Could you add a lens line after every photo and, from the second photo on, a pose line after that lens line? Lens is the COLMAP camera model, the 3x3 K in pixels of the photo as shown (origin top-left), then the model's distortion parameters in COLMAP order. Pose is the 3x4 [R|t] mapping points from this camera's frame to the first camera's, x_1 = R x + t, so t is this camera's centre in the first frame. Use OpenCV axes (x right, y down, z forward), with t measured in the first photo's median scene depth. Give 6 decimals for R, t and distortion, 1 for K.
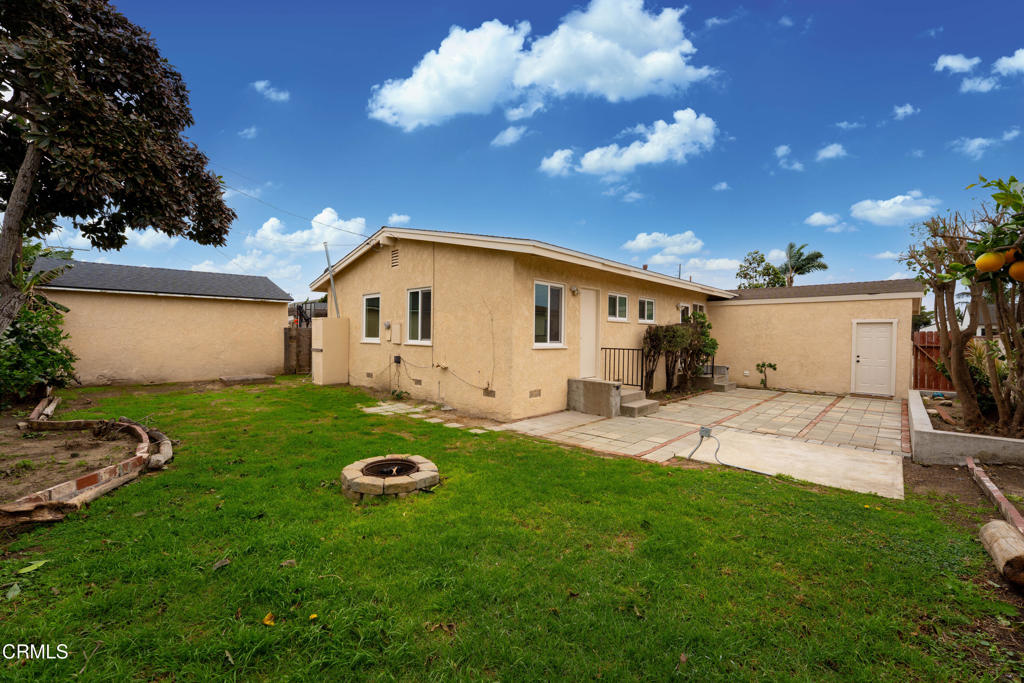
lens RADIAL K [[417.2, 0, 509.2], [0, 417.2, 343.4], [0, 0, 1]] dist [-0.026262, 0.000819]
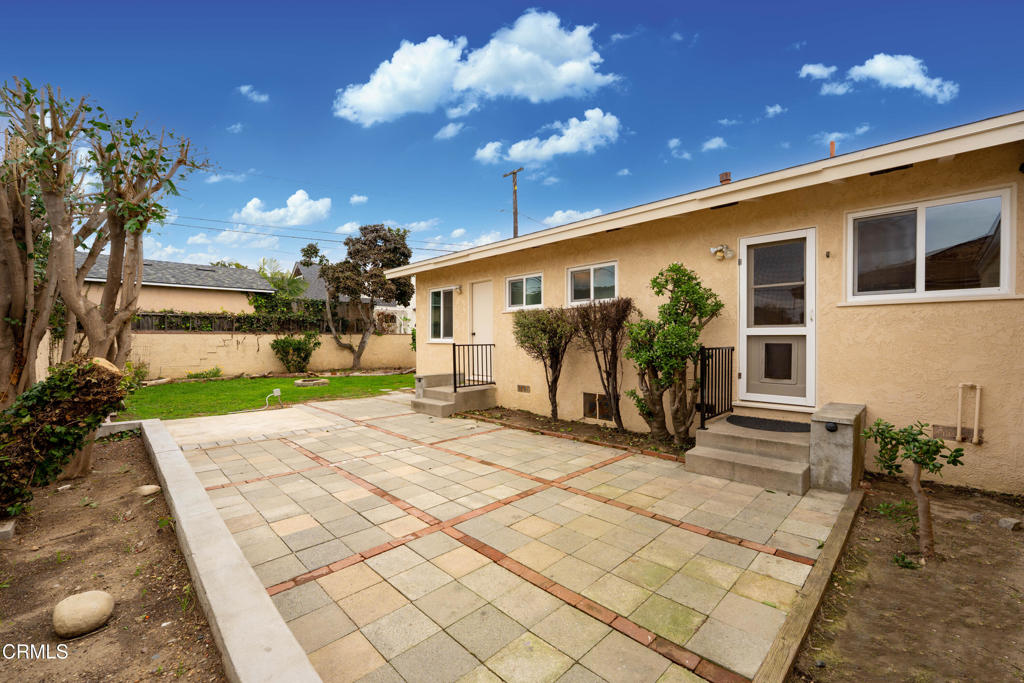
lens RADIAL K [[416.5, 0, 511.9], [0, 416.5, 340.3], [0, 0, 1]] dist [-0.050966, -0.000014]
pose [[-0.028503, -0.006158, -0.999575, 1.028510], [-0.012081, 0.999910, -0.005816, 0.007570], [0.999521, 0.011910, -0.028574, 0.990123]]
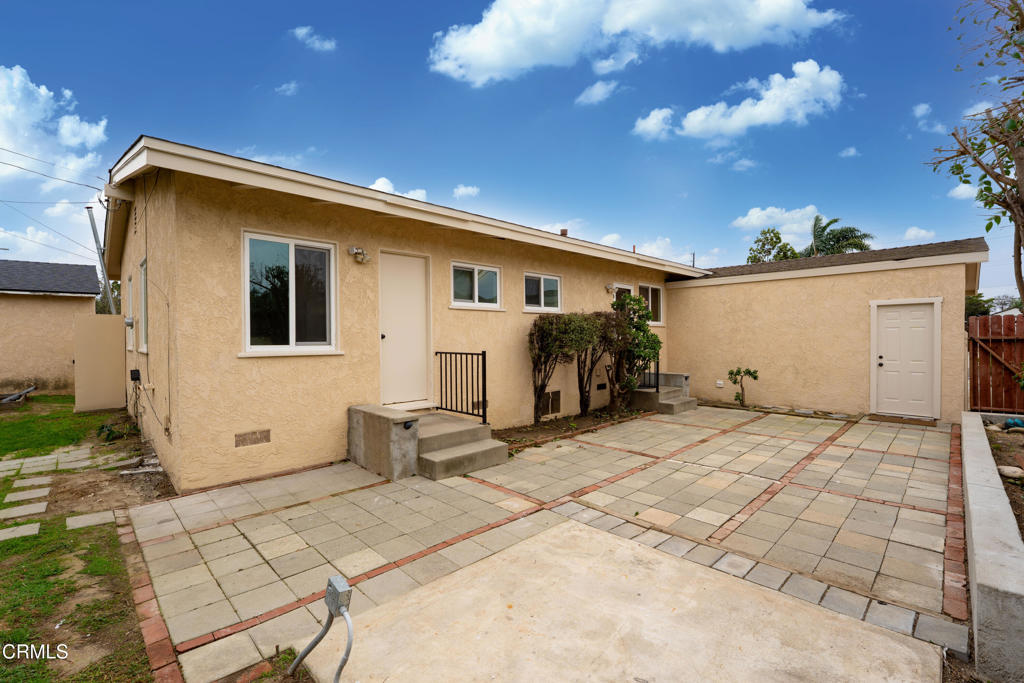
lens RADIAL K [[447.9, 0, 508.7], [0, 447.9, 343.9], [0, 0, 1]] dist [-0.019859, 0.000799]
pose [[0.999481, -0.017499, -0.027054, 0.322910], [0.017412, 0.999843, -0.003429, 0.003137], [0.027110, 0.002956, 0.999628, 0.324987]]
